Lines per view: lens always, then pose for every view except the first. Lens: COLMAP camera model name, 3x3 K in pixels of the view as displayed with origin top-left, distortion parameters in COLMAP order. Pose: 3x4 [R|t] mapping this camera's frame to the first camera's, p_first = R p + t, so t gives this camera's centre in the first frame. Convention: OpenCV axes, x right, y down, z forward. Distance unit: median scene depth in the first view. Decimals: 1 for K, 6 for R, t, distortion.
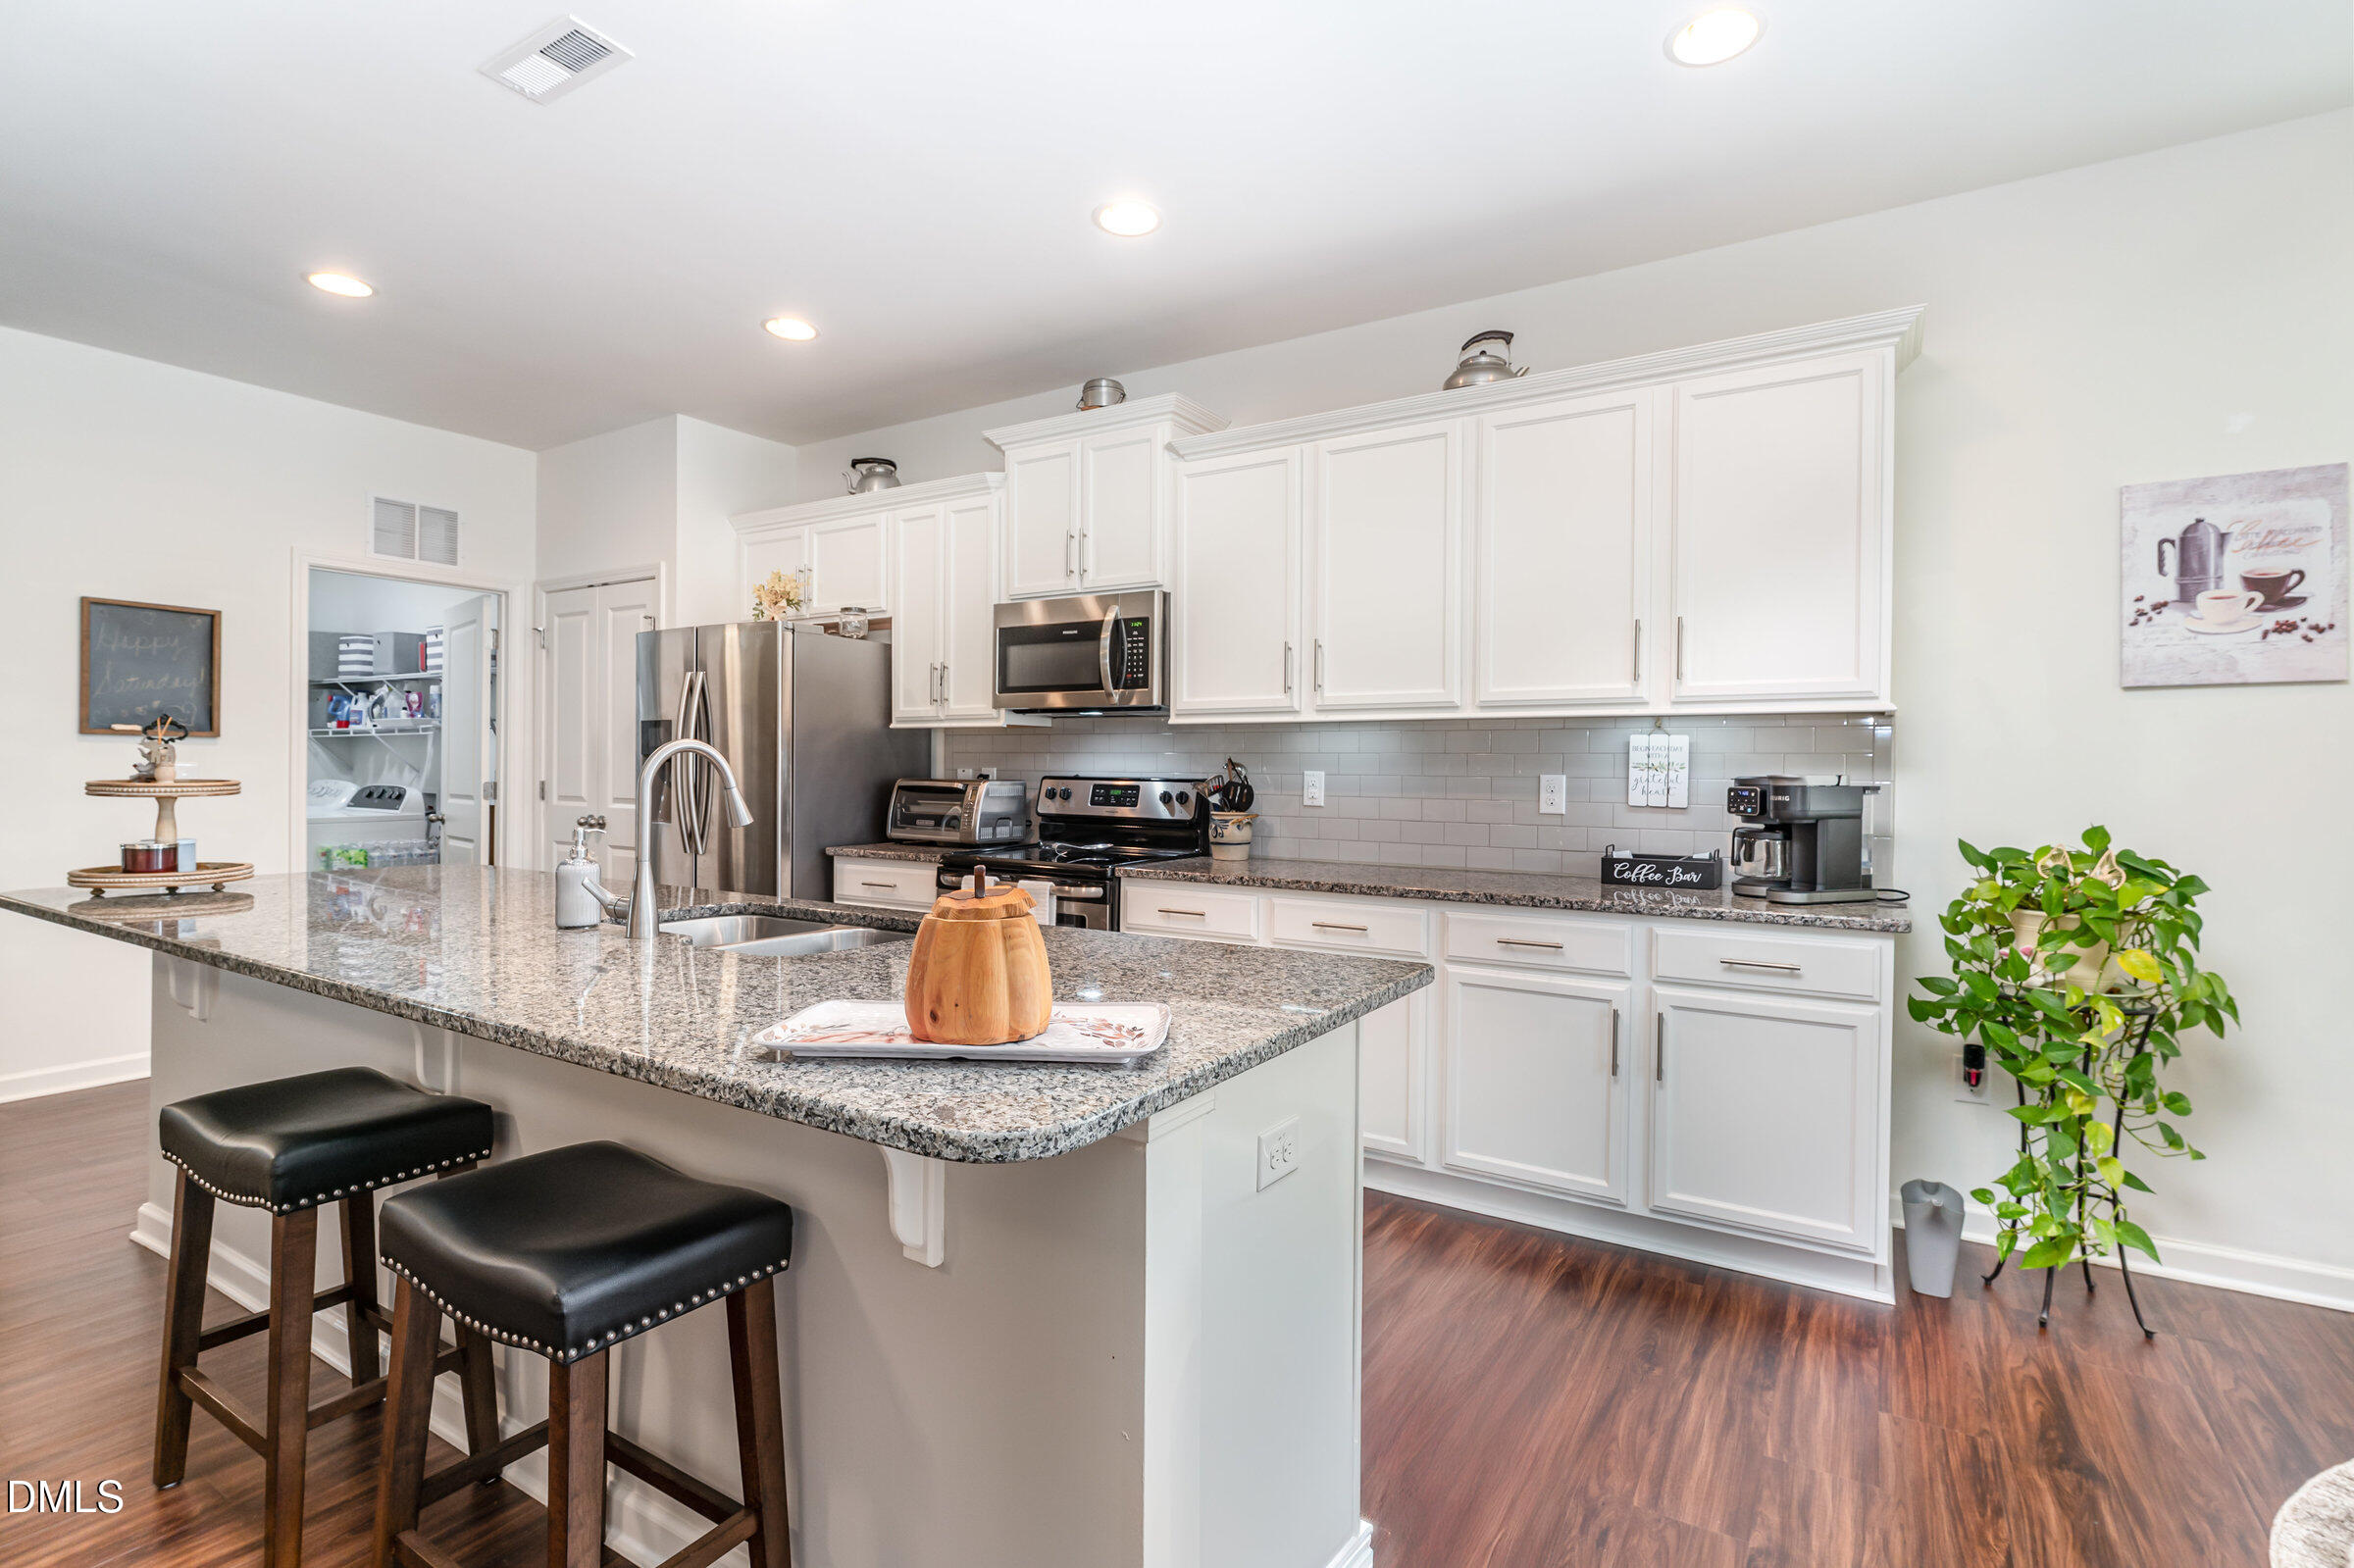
lens RADIAL K [[1123.3, 0, 1177.0], [0, 1123.3, 784.0], [0, 0, 1]] dist [0.000442, 0.000321]
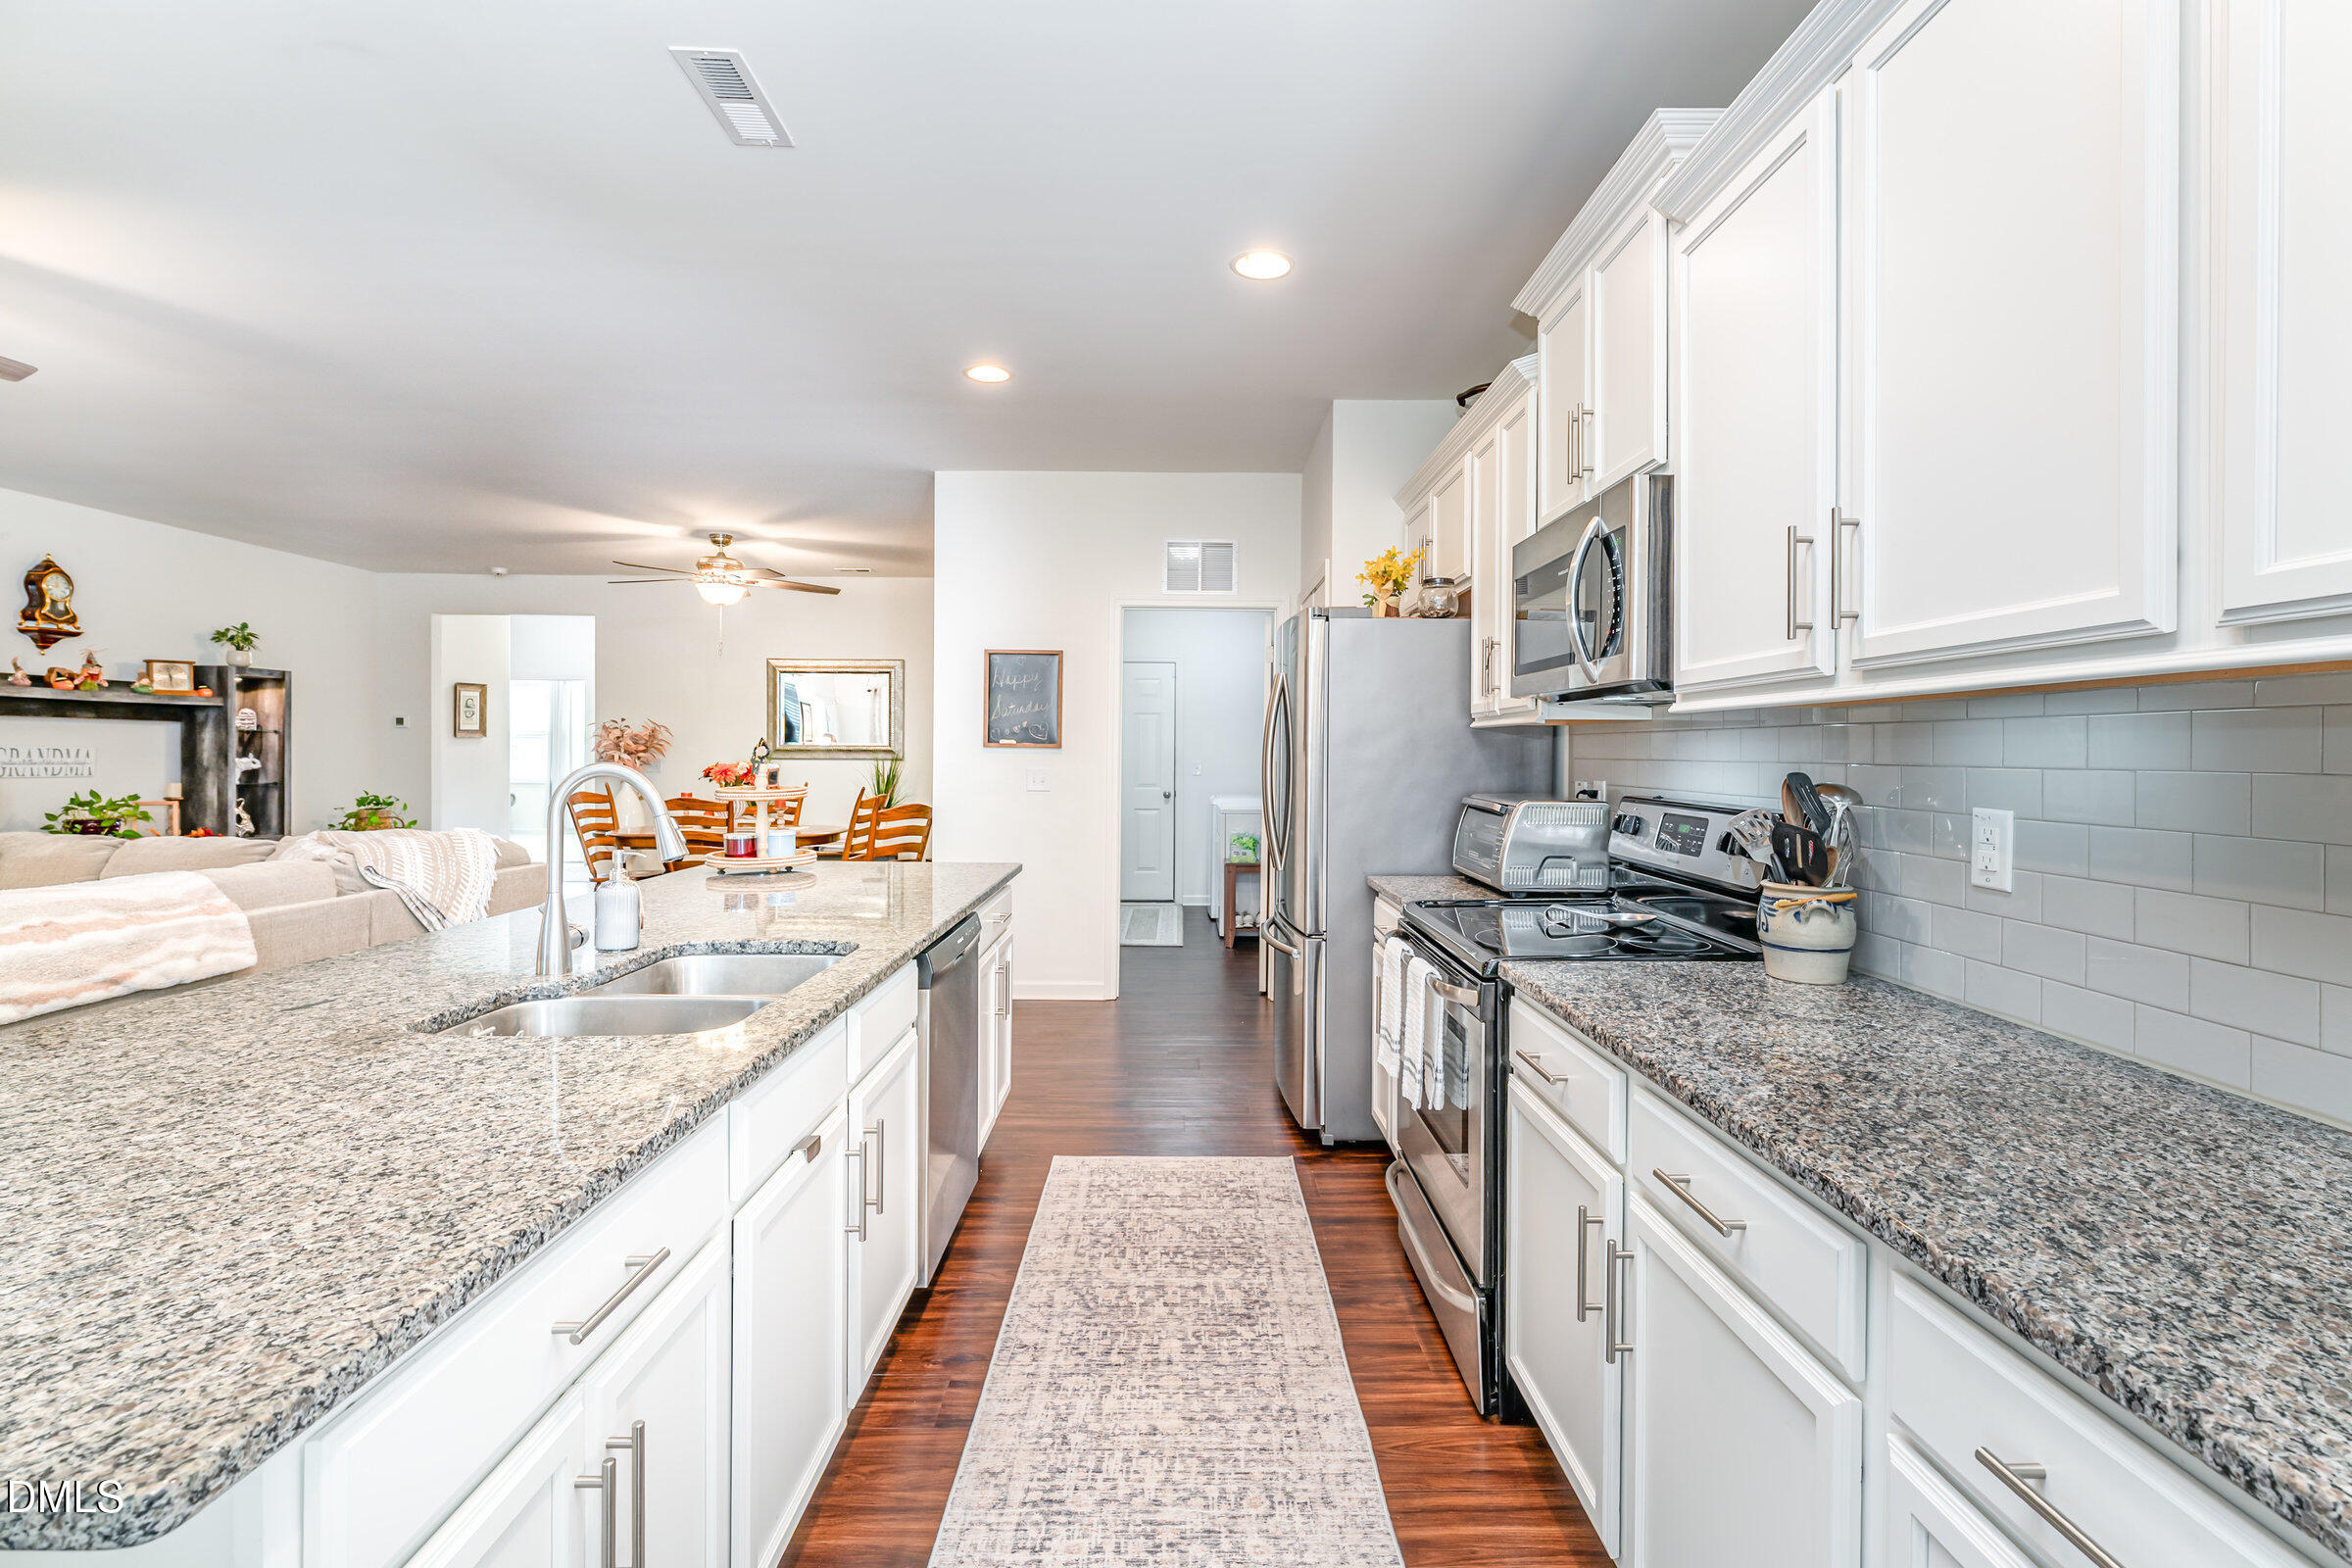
lens RADIAL K [[1060.9, 0, 1180.3], [0, 1060.9, 761.5], [0, 0, 1]] dist [-0.000928, -0.000692]
pose [[0.537790, 0.004566, -0.843067, 0.299002], [-0.014366, 0.999890, -0.003749, -0.023727], [0.842956, 0.014127, 0.537796, 0.509624]]
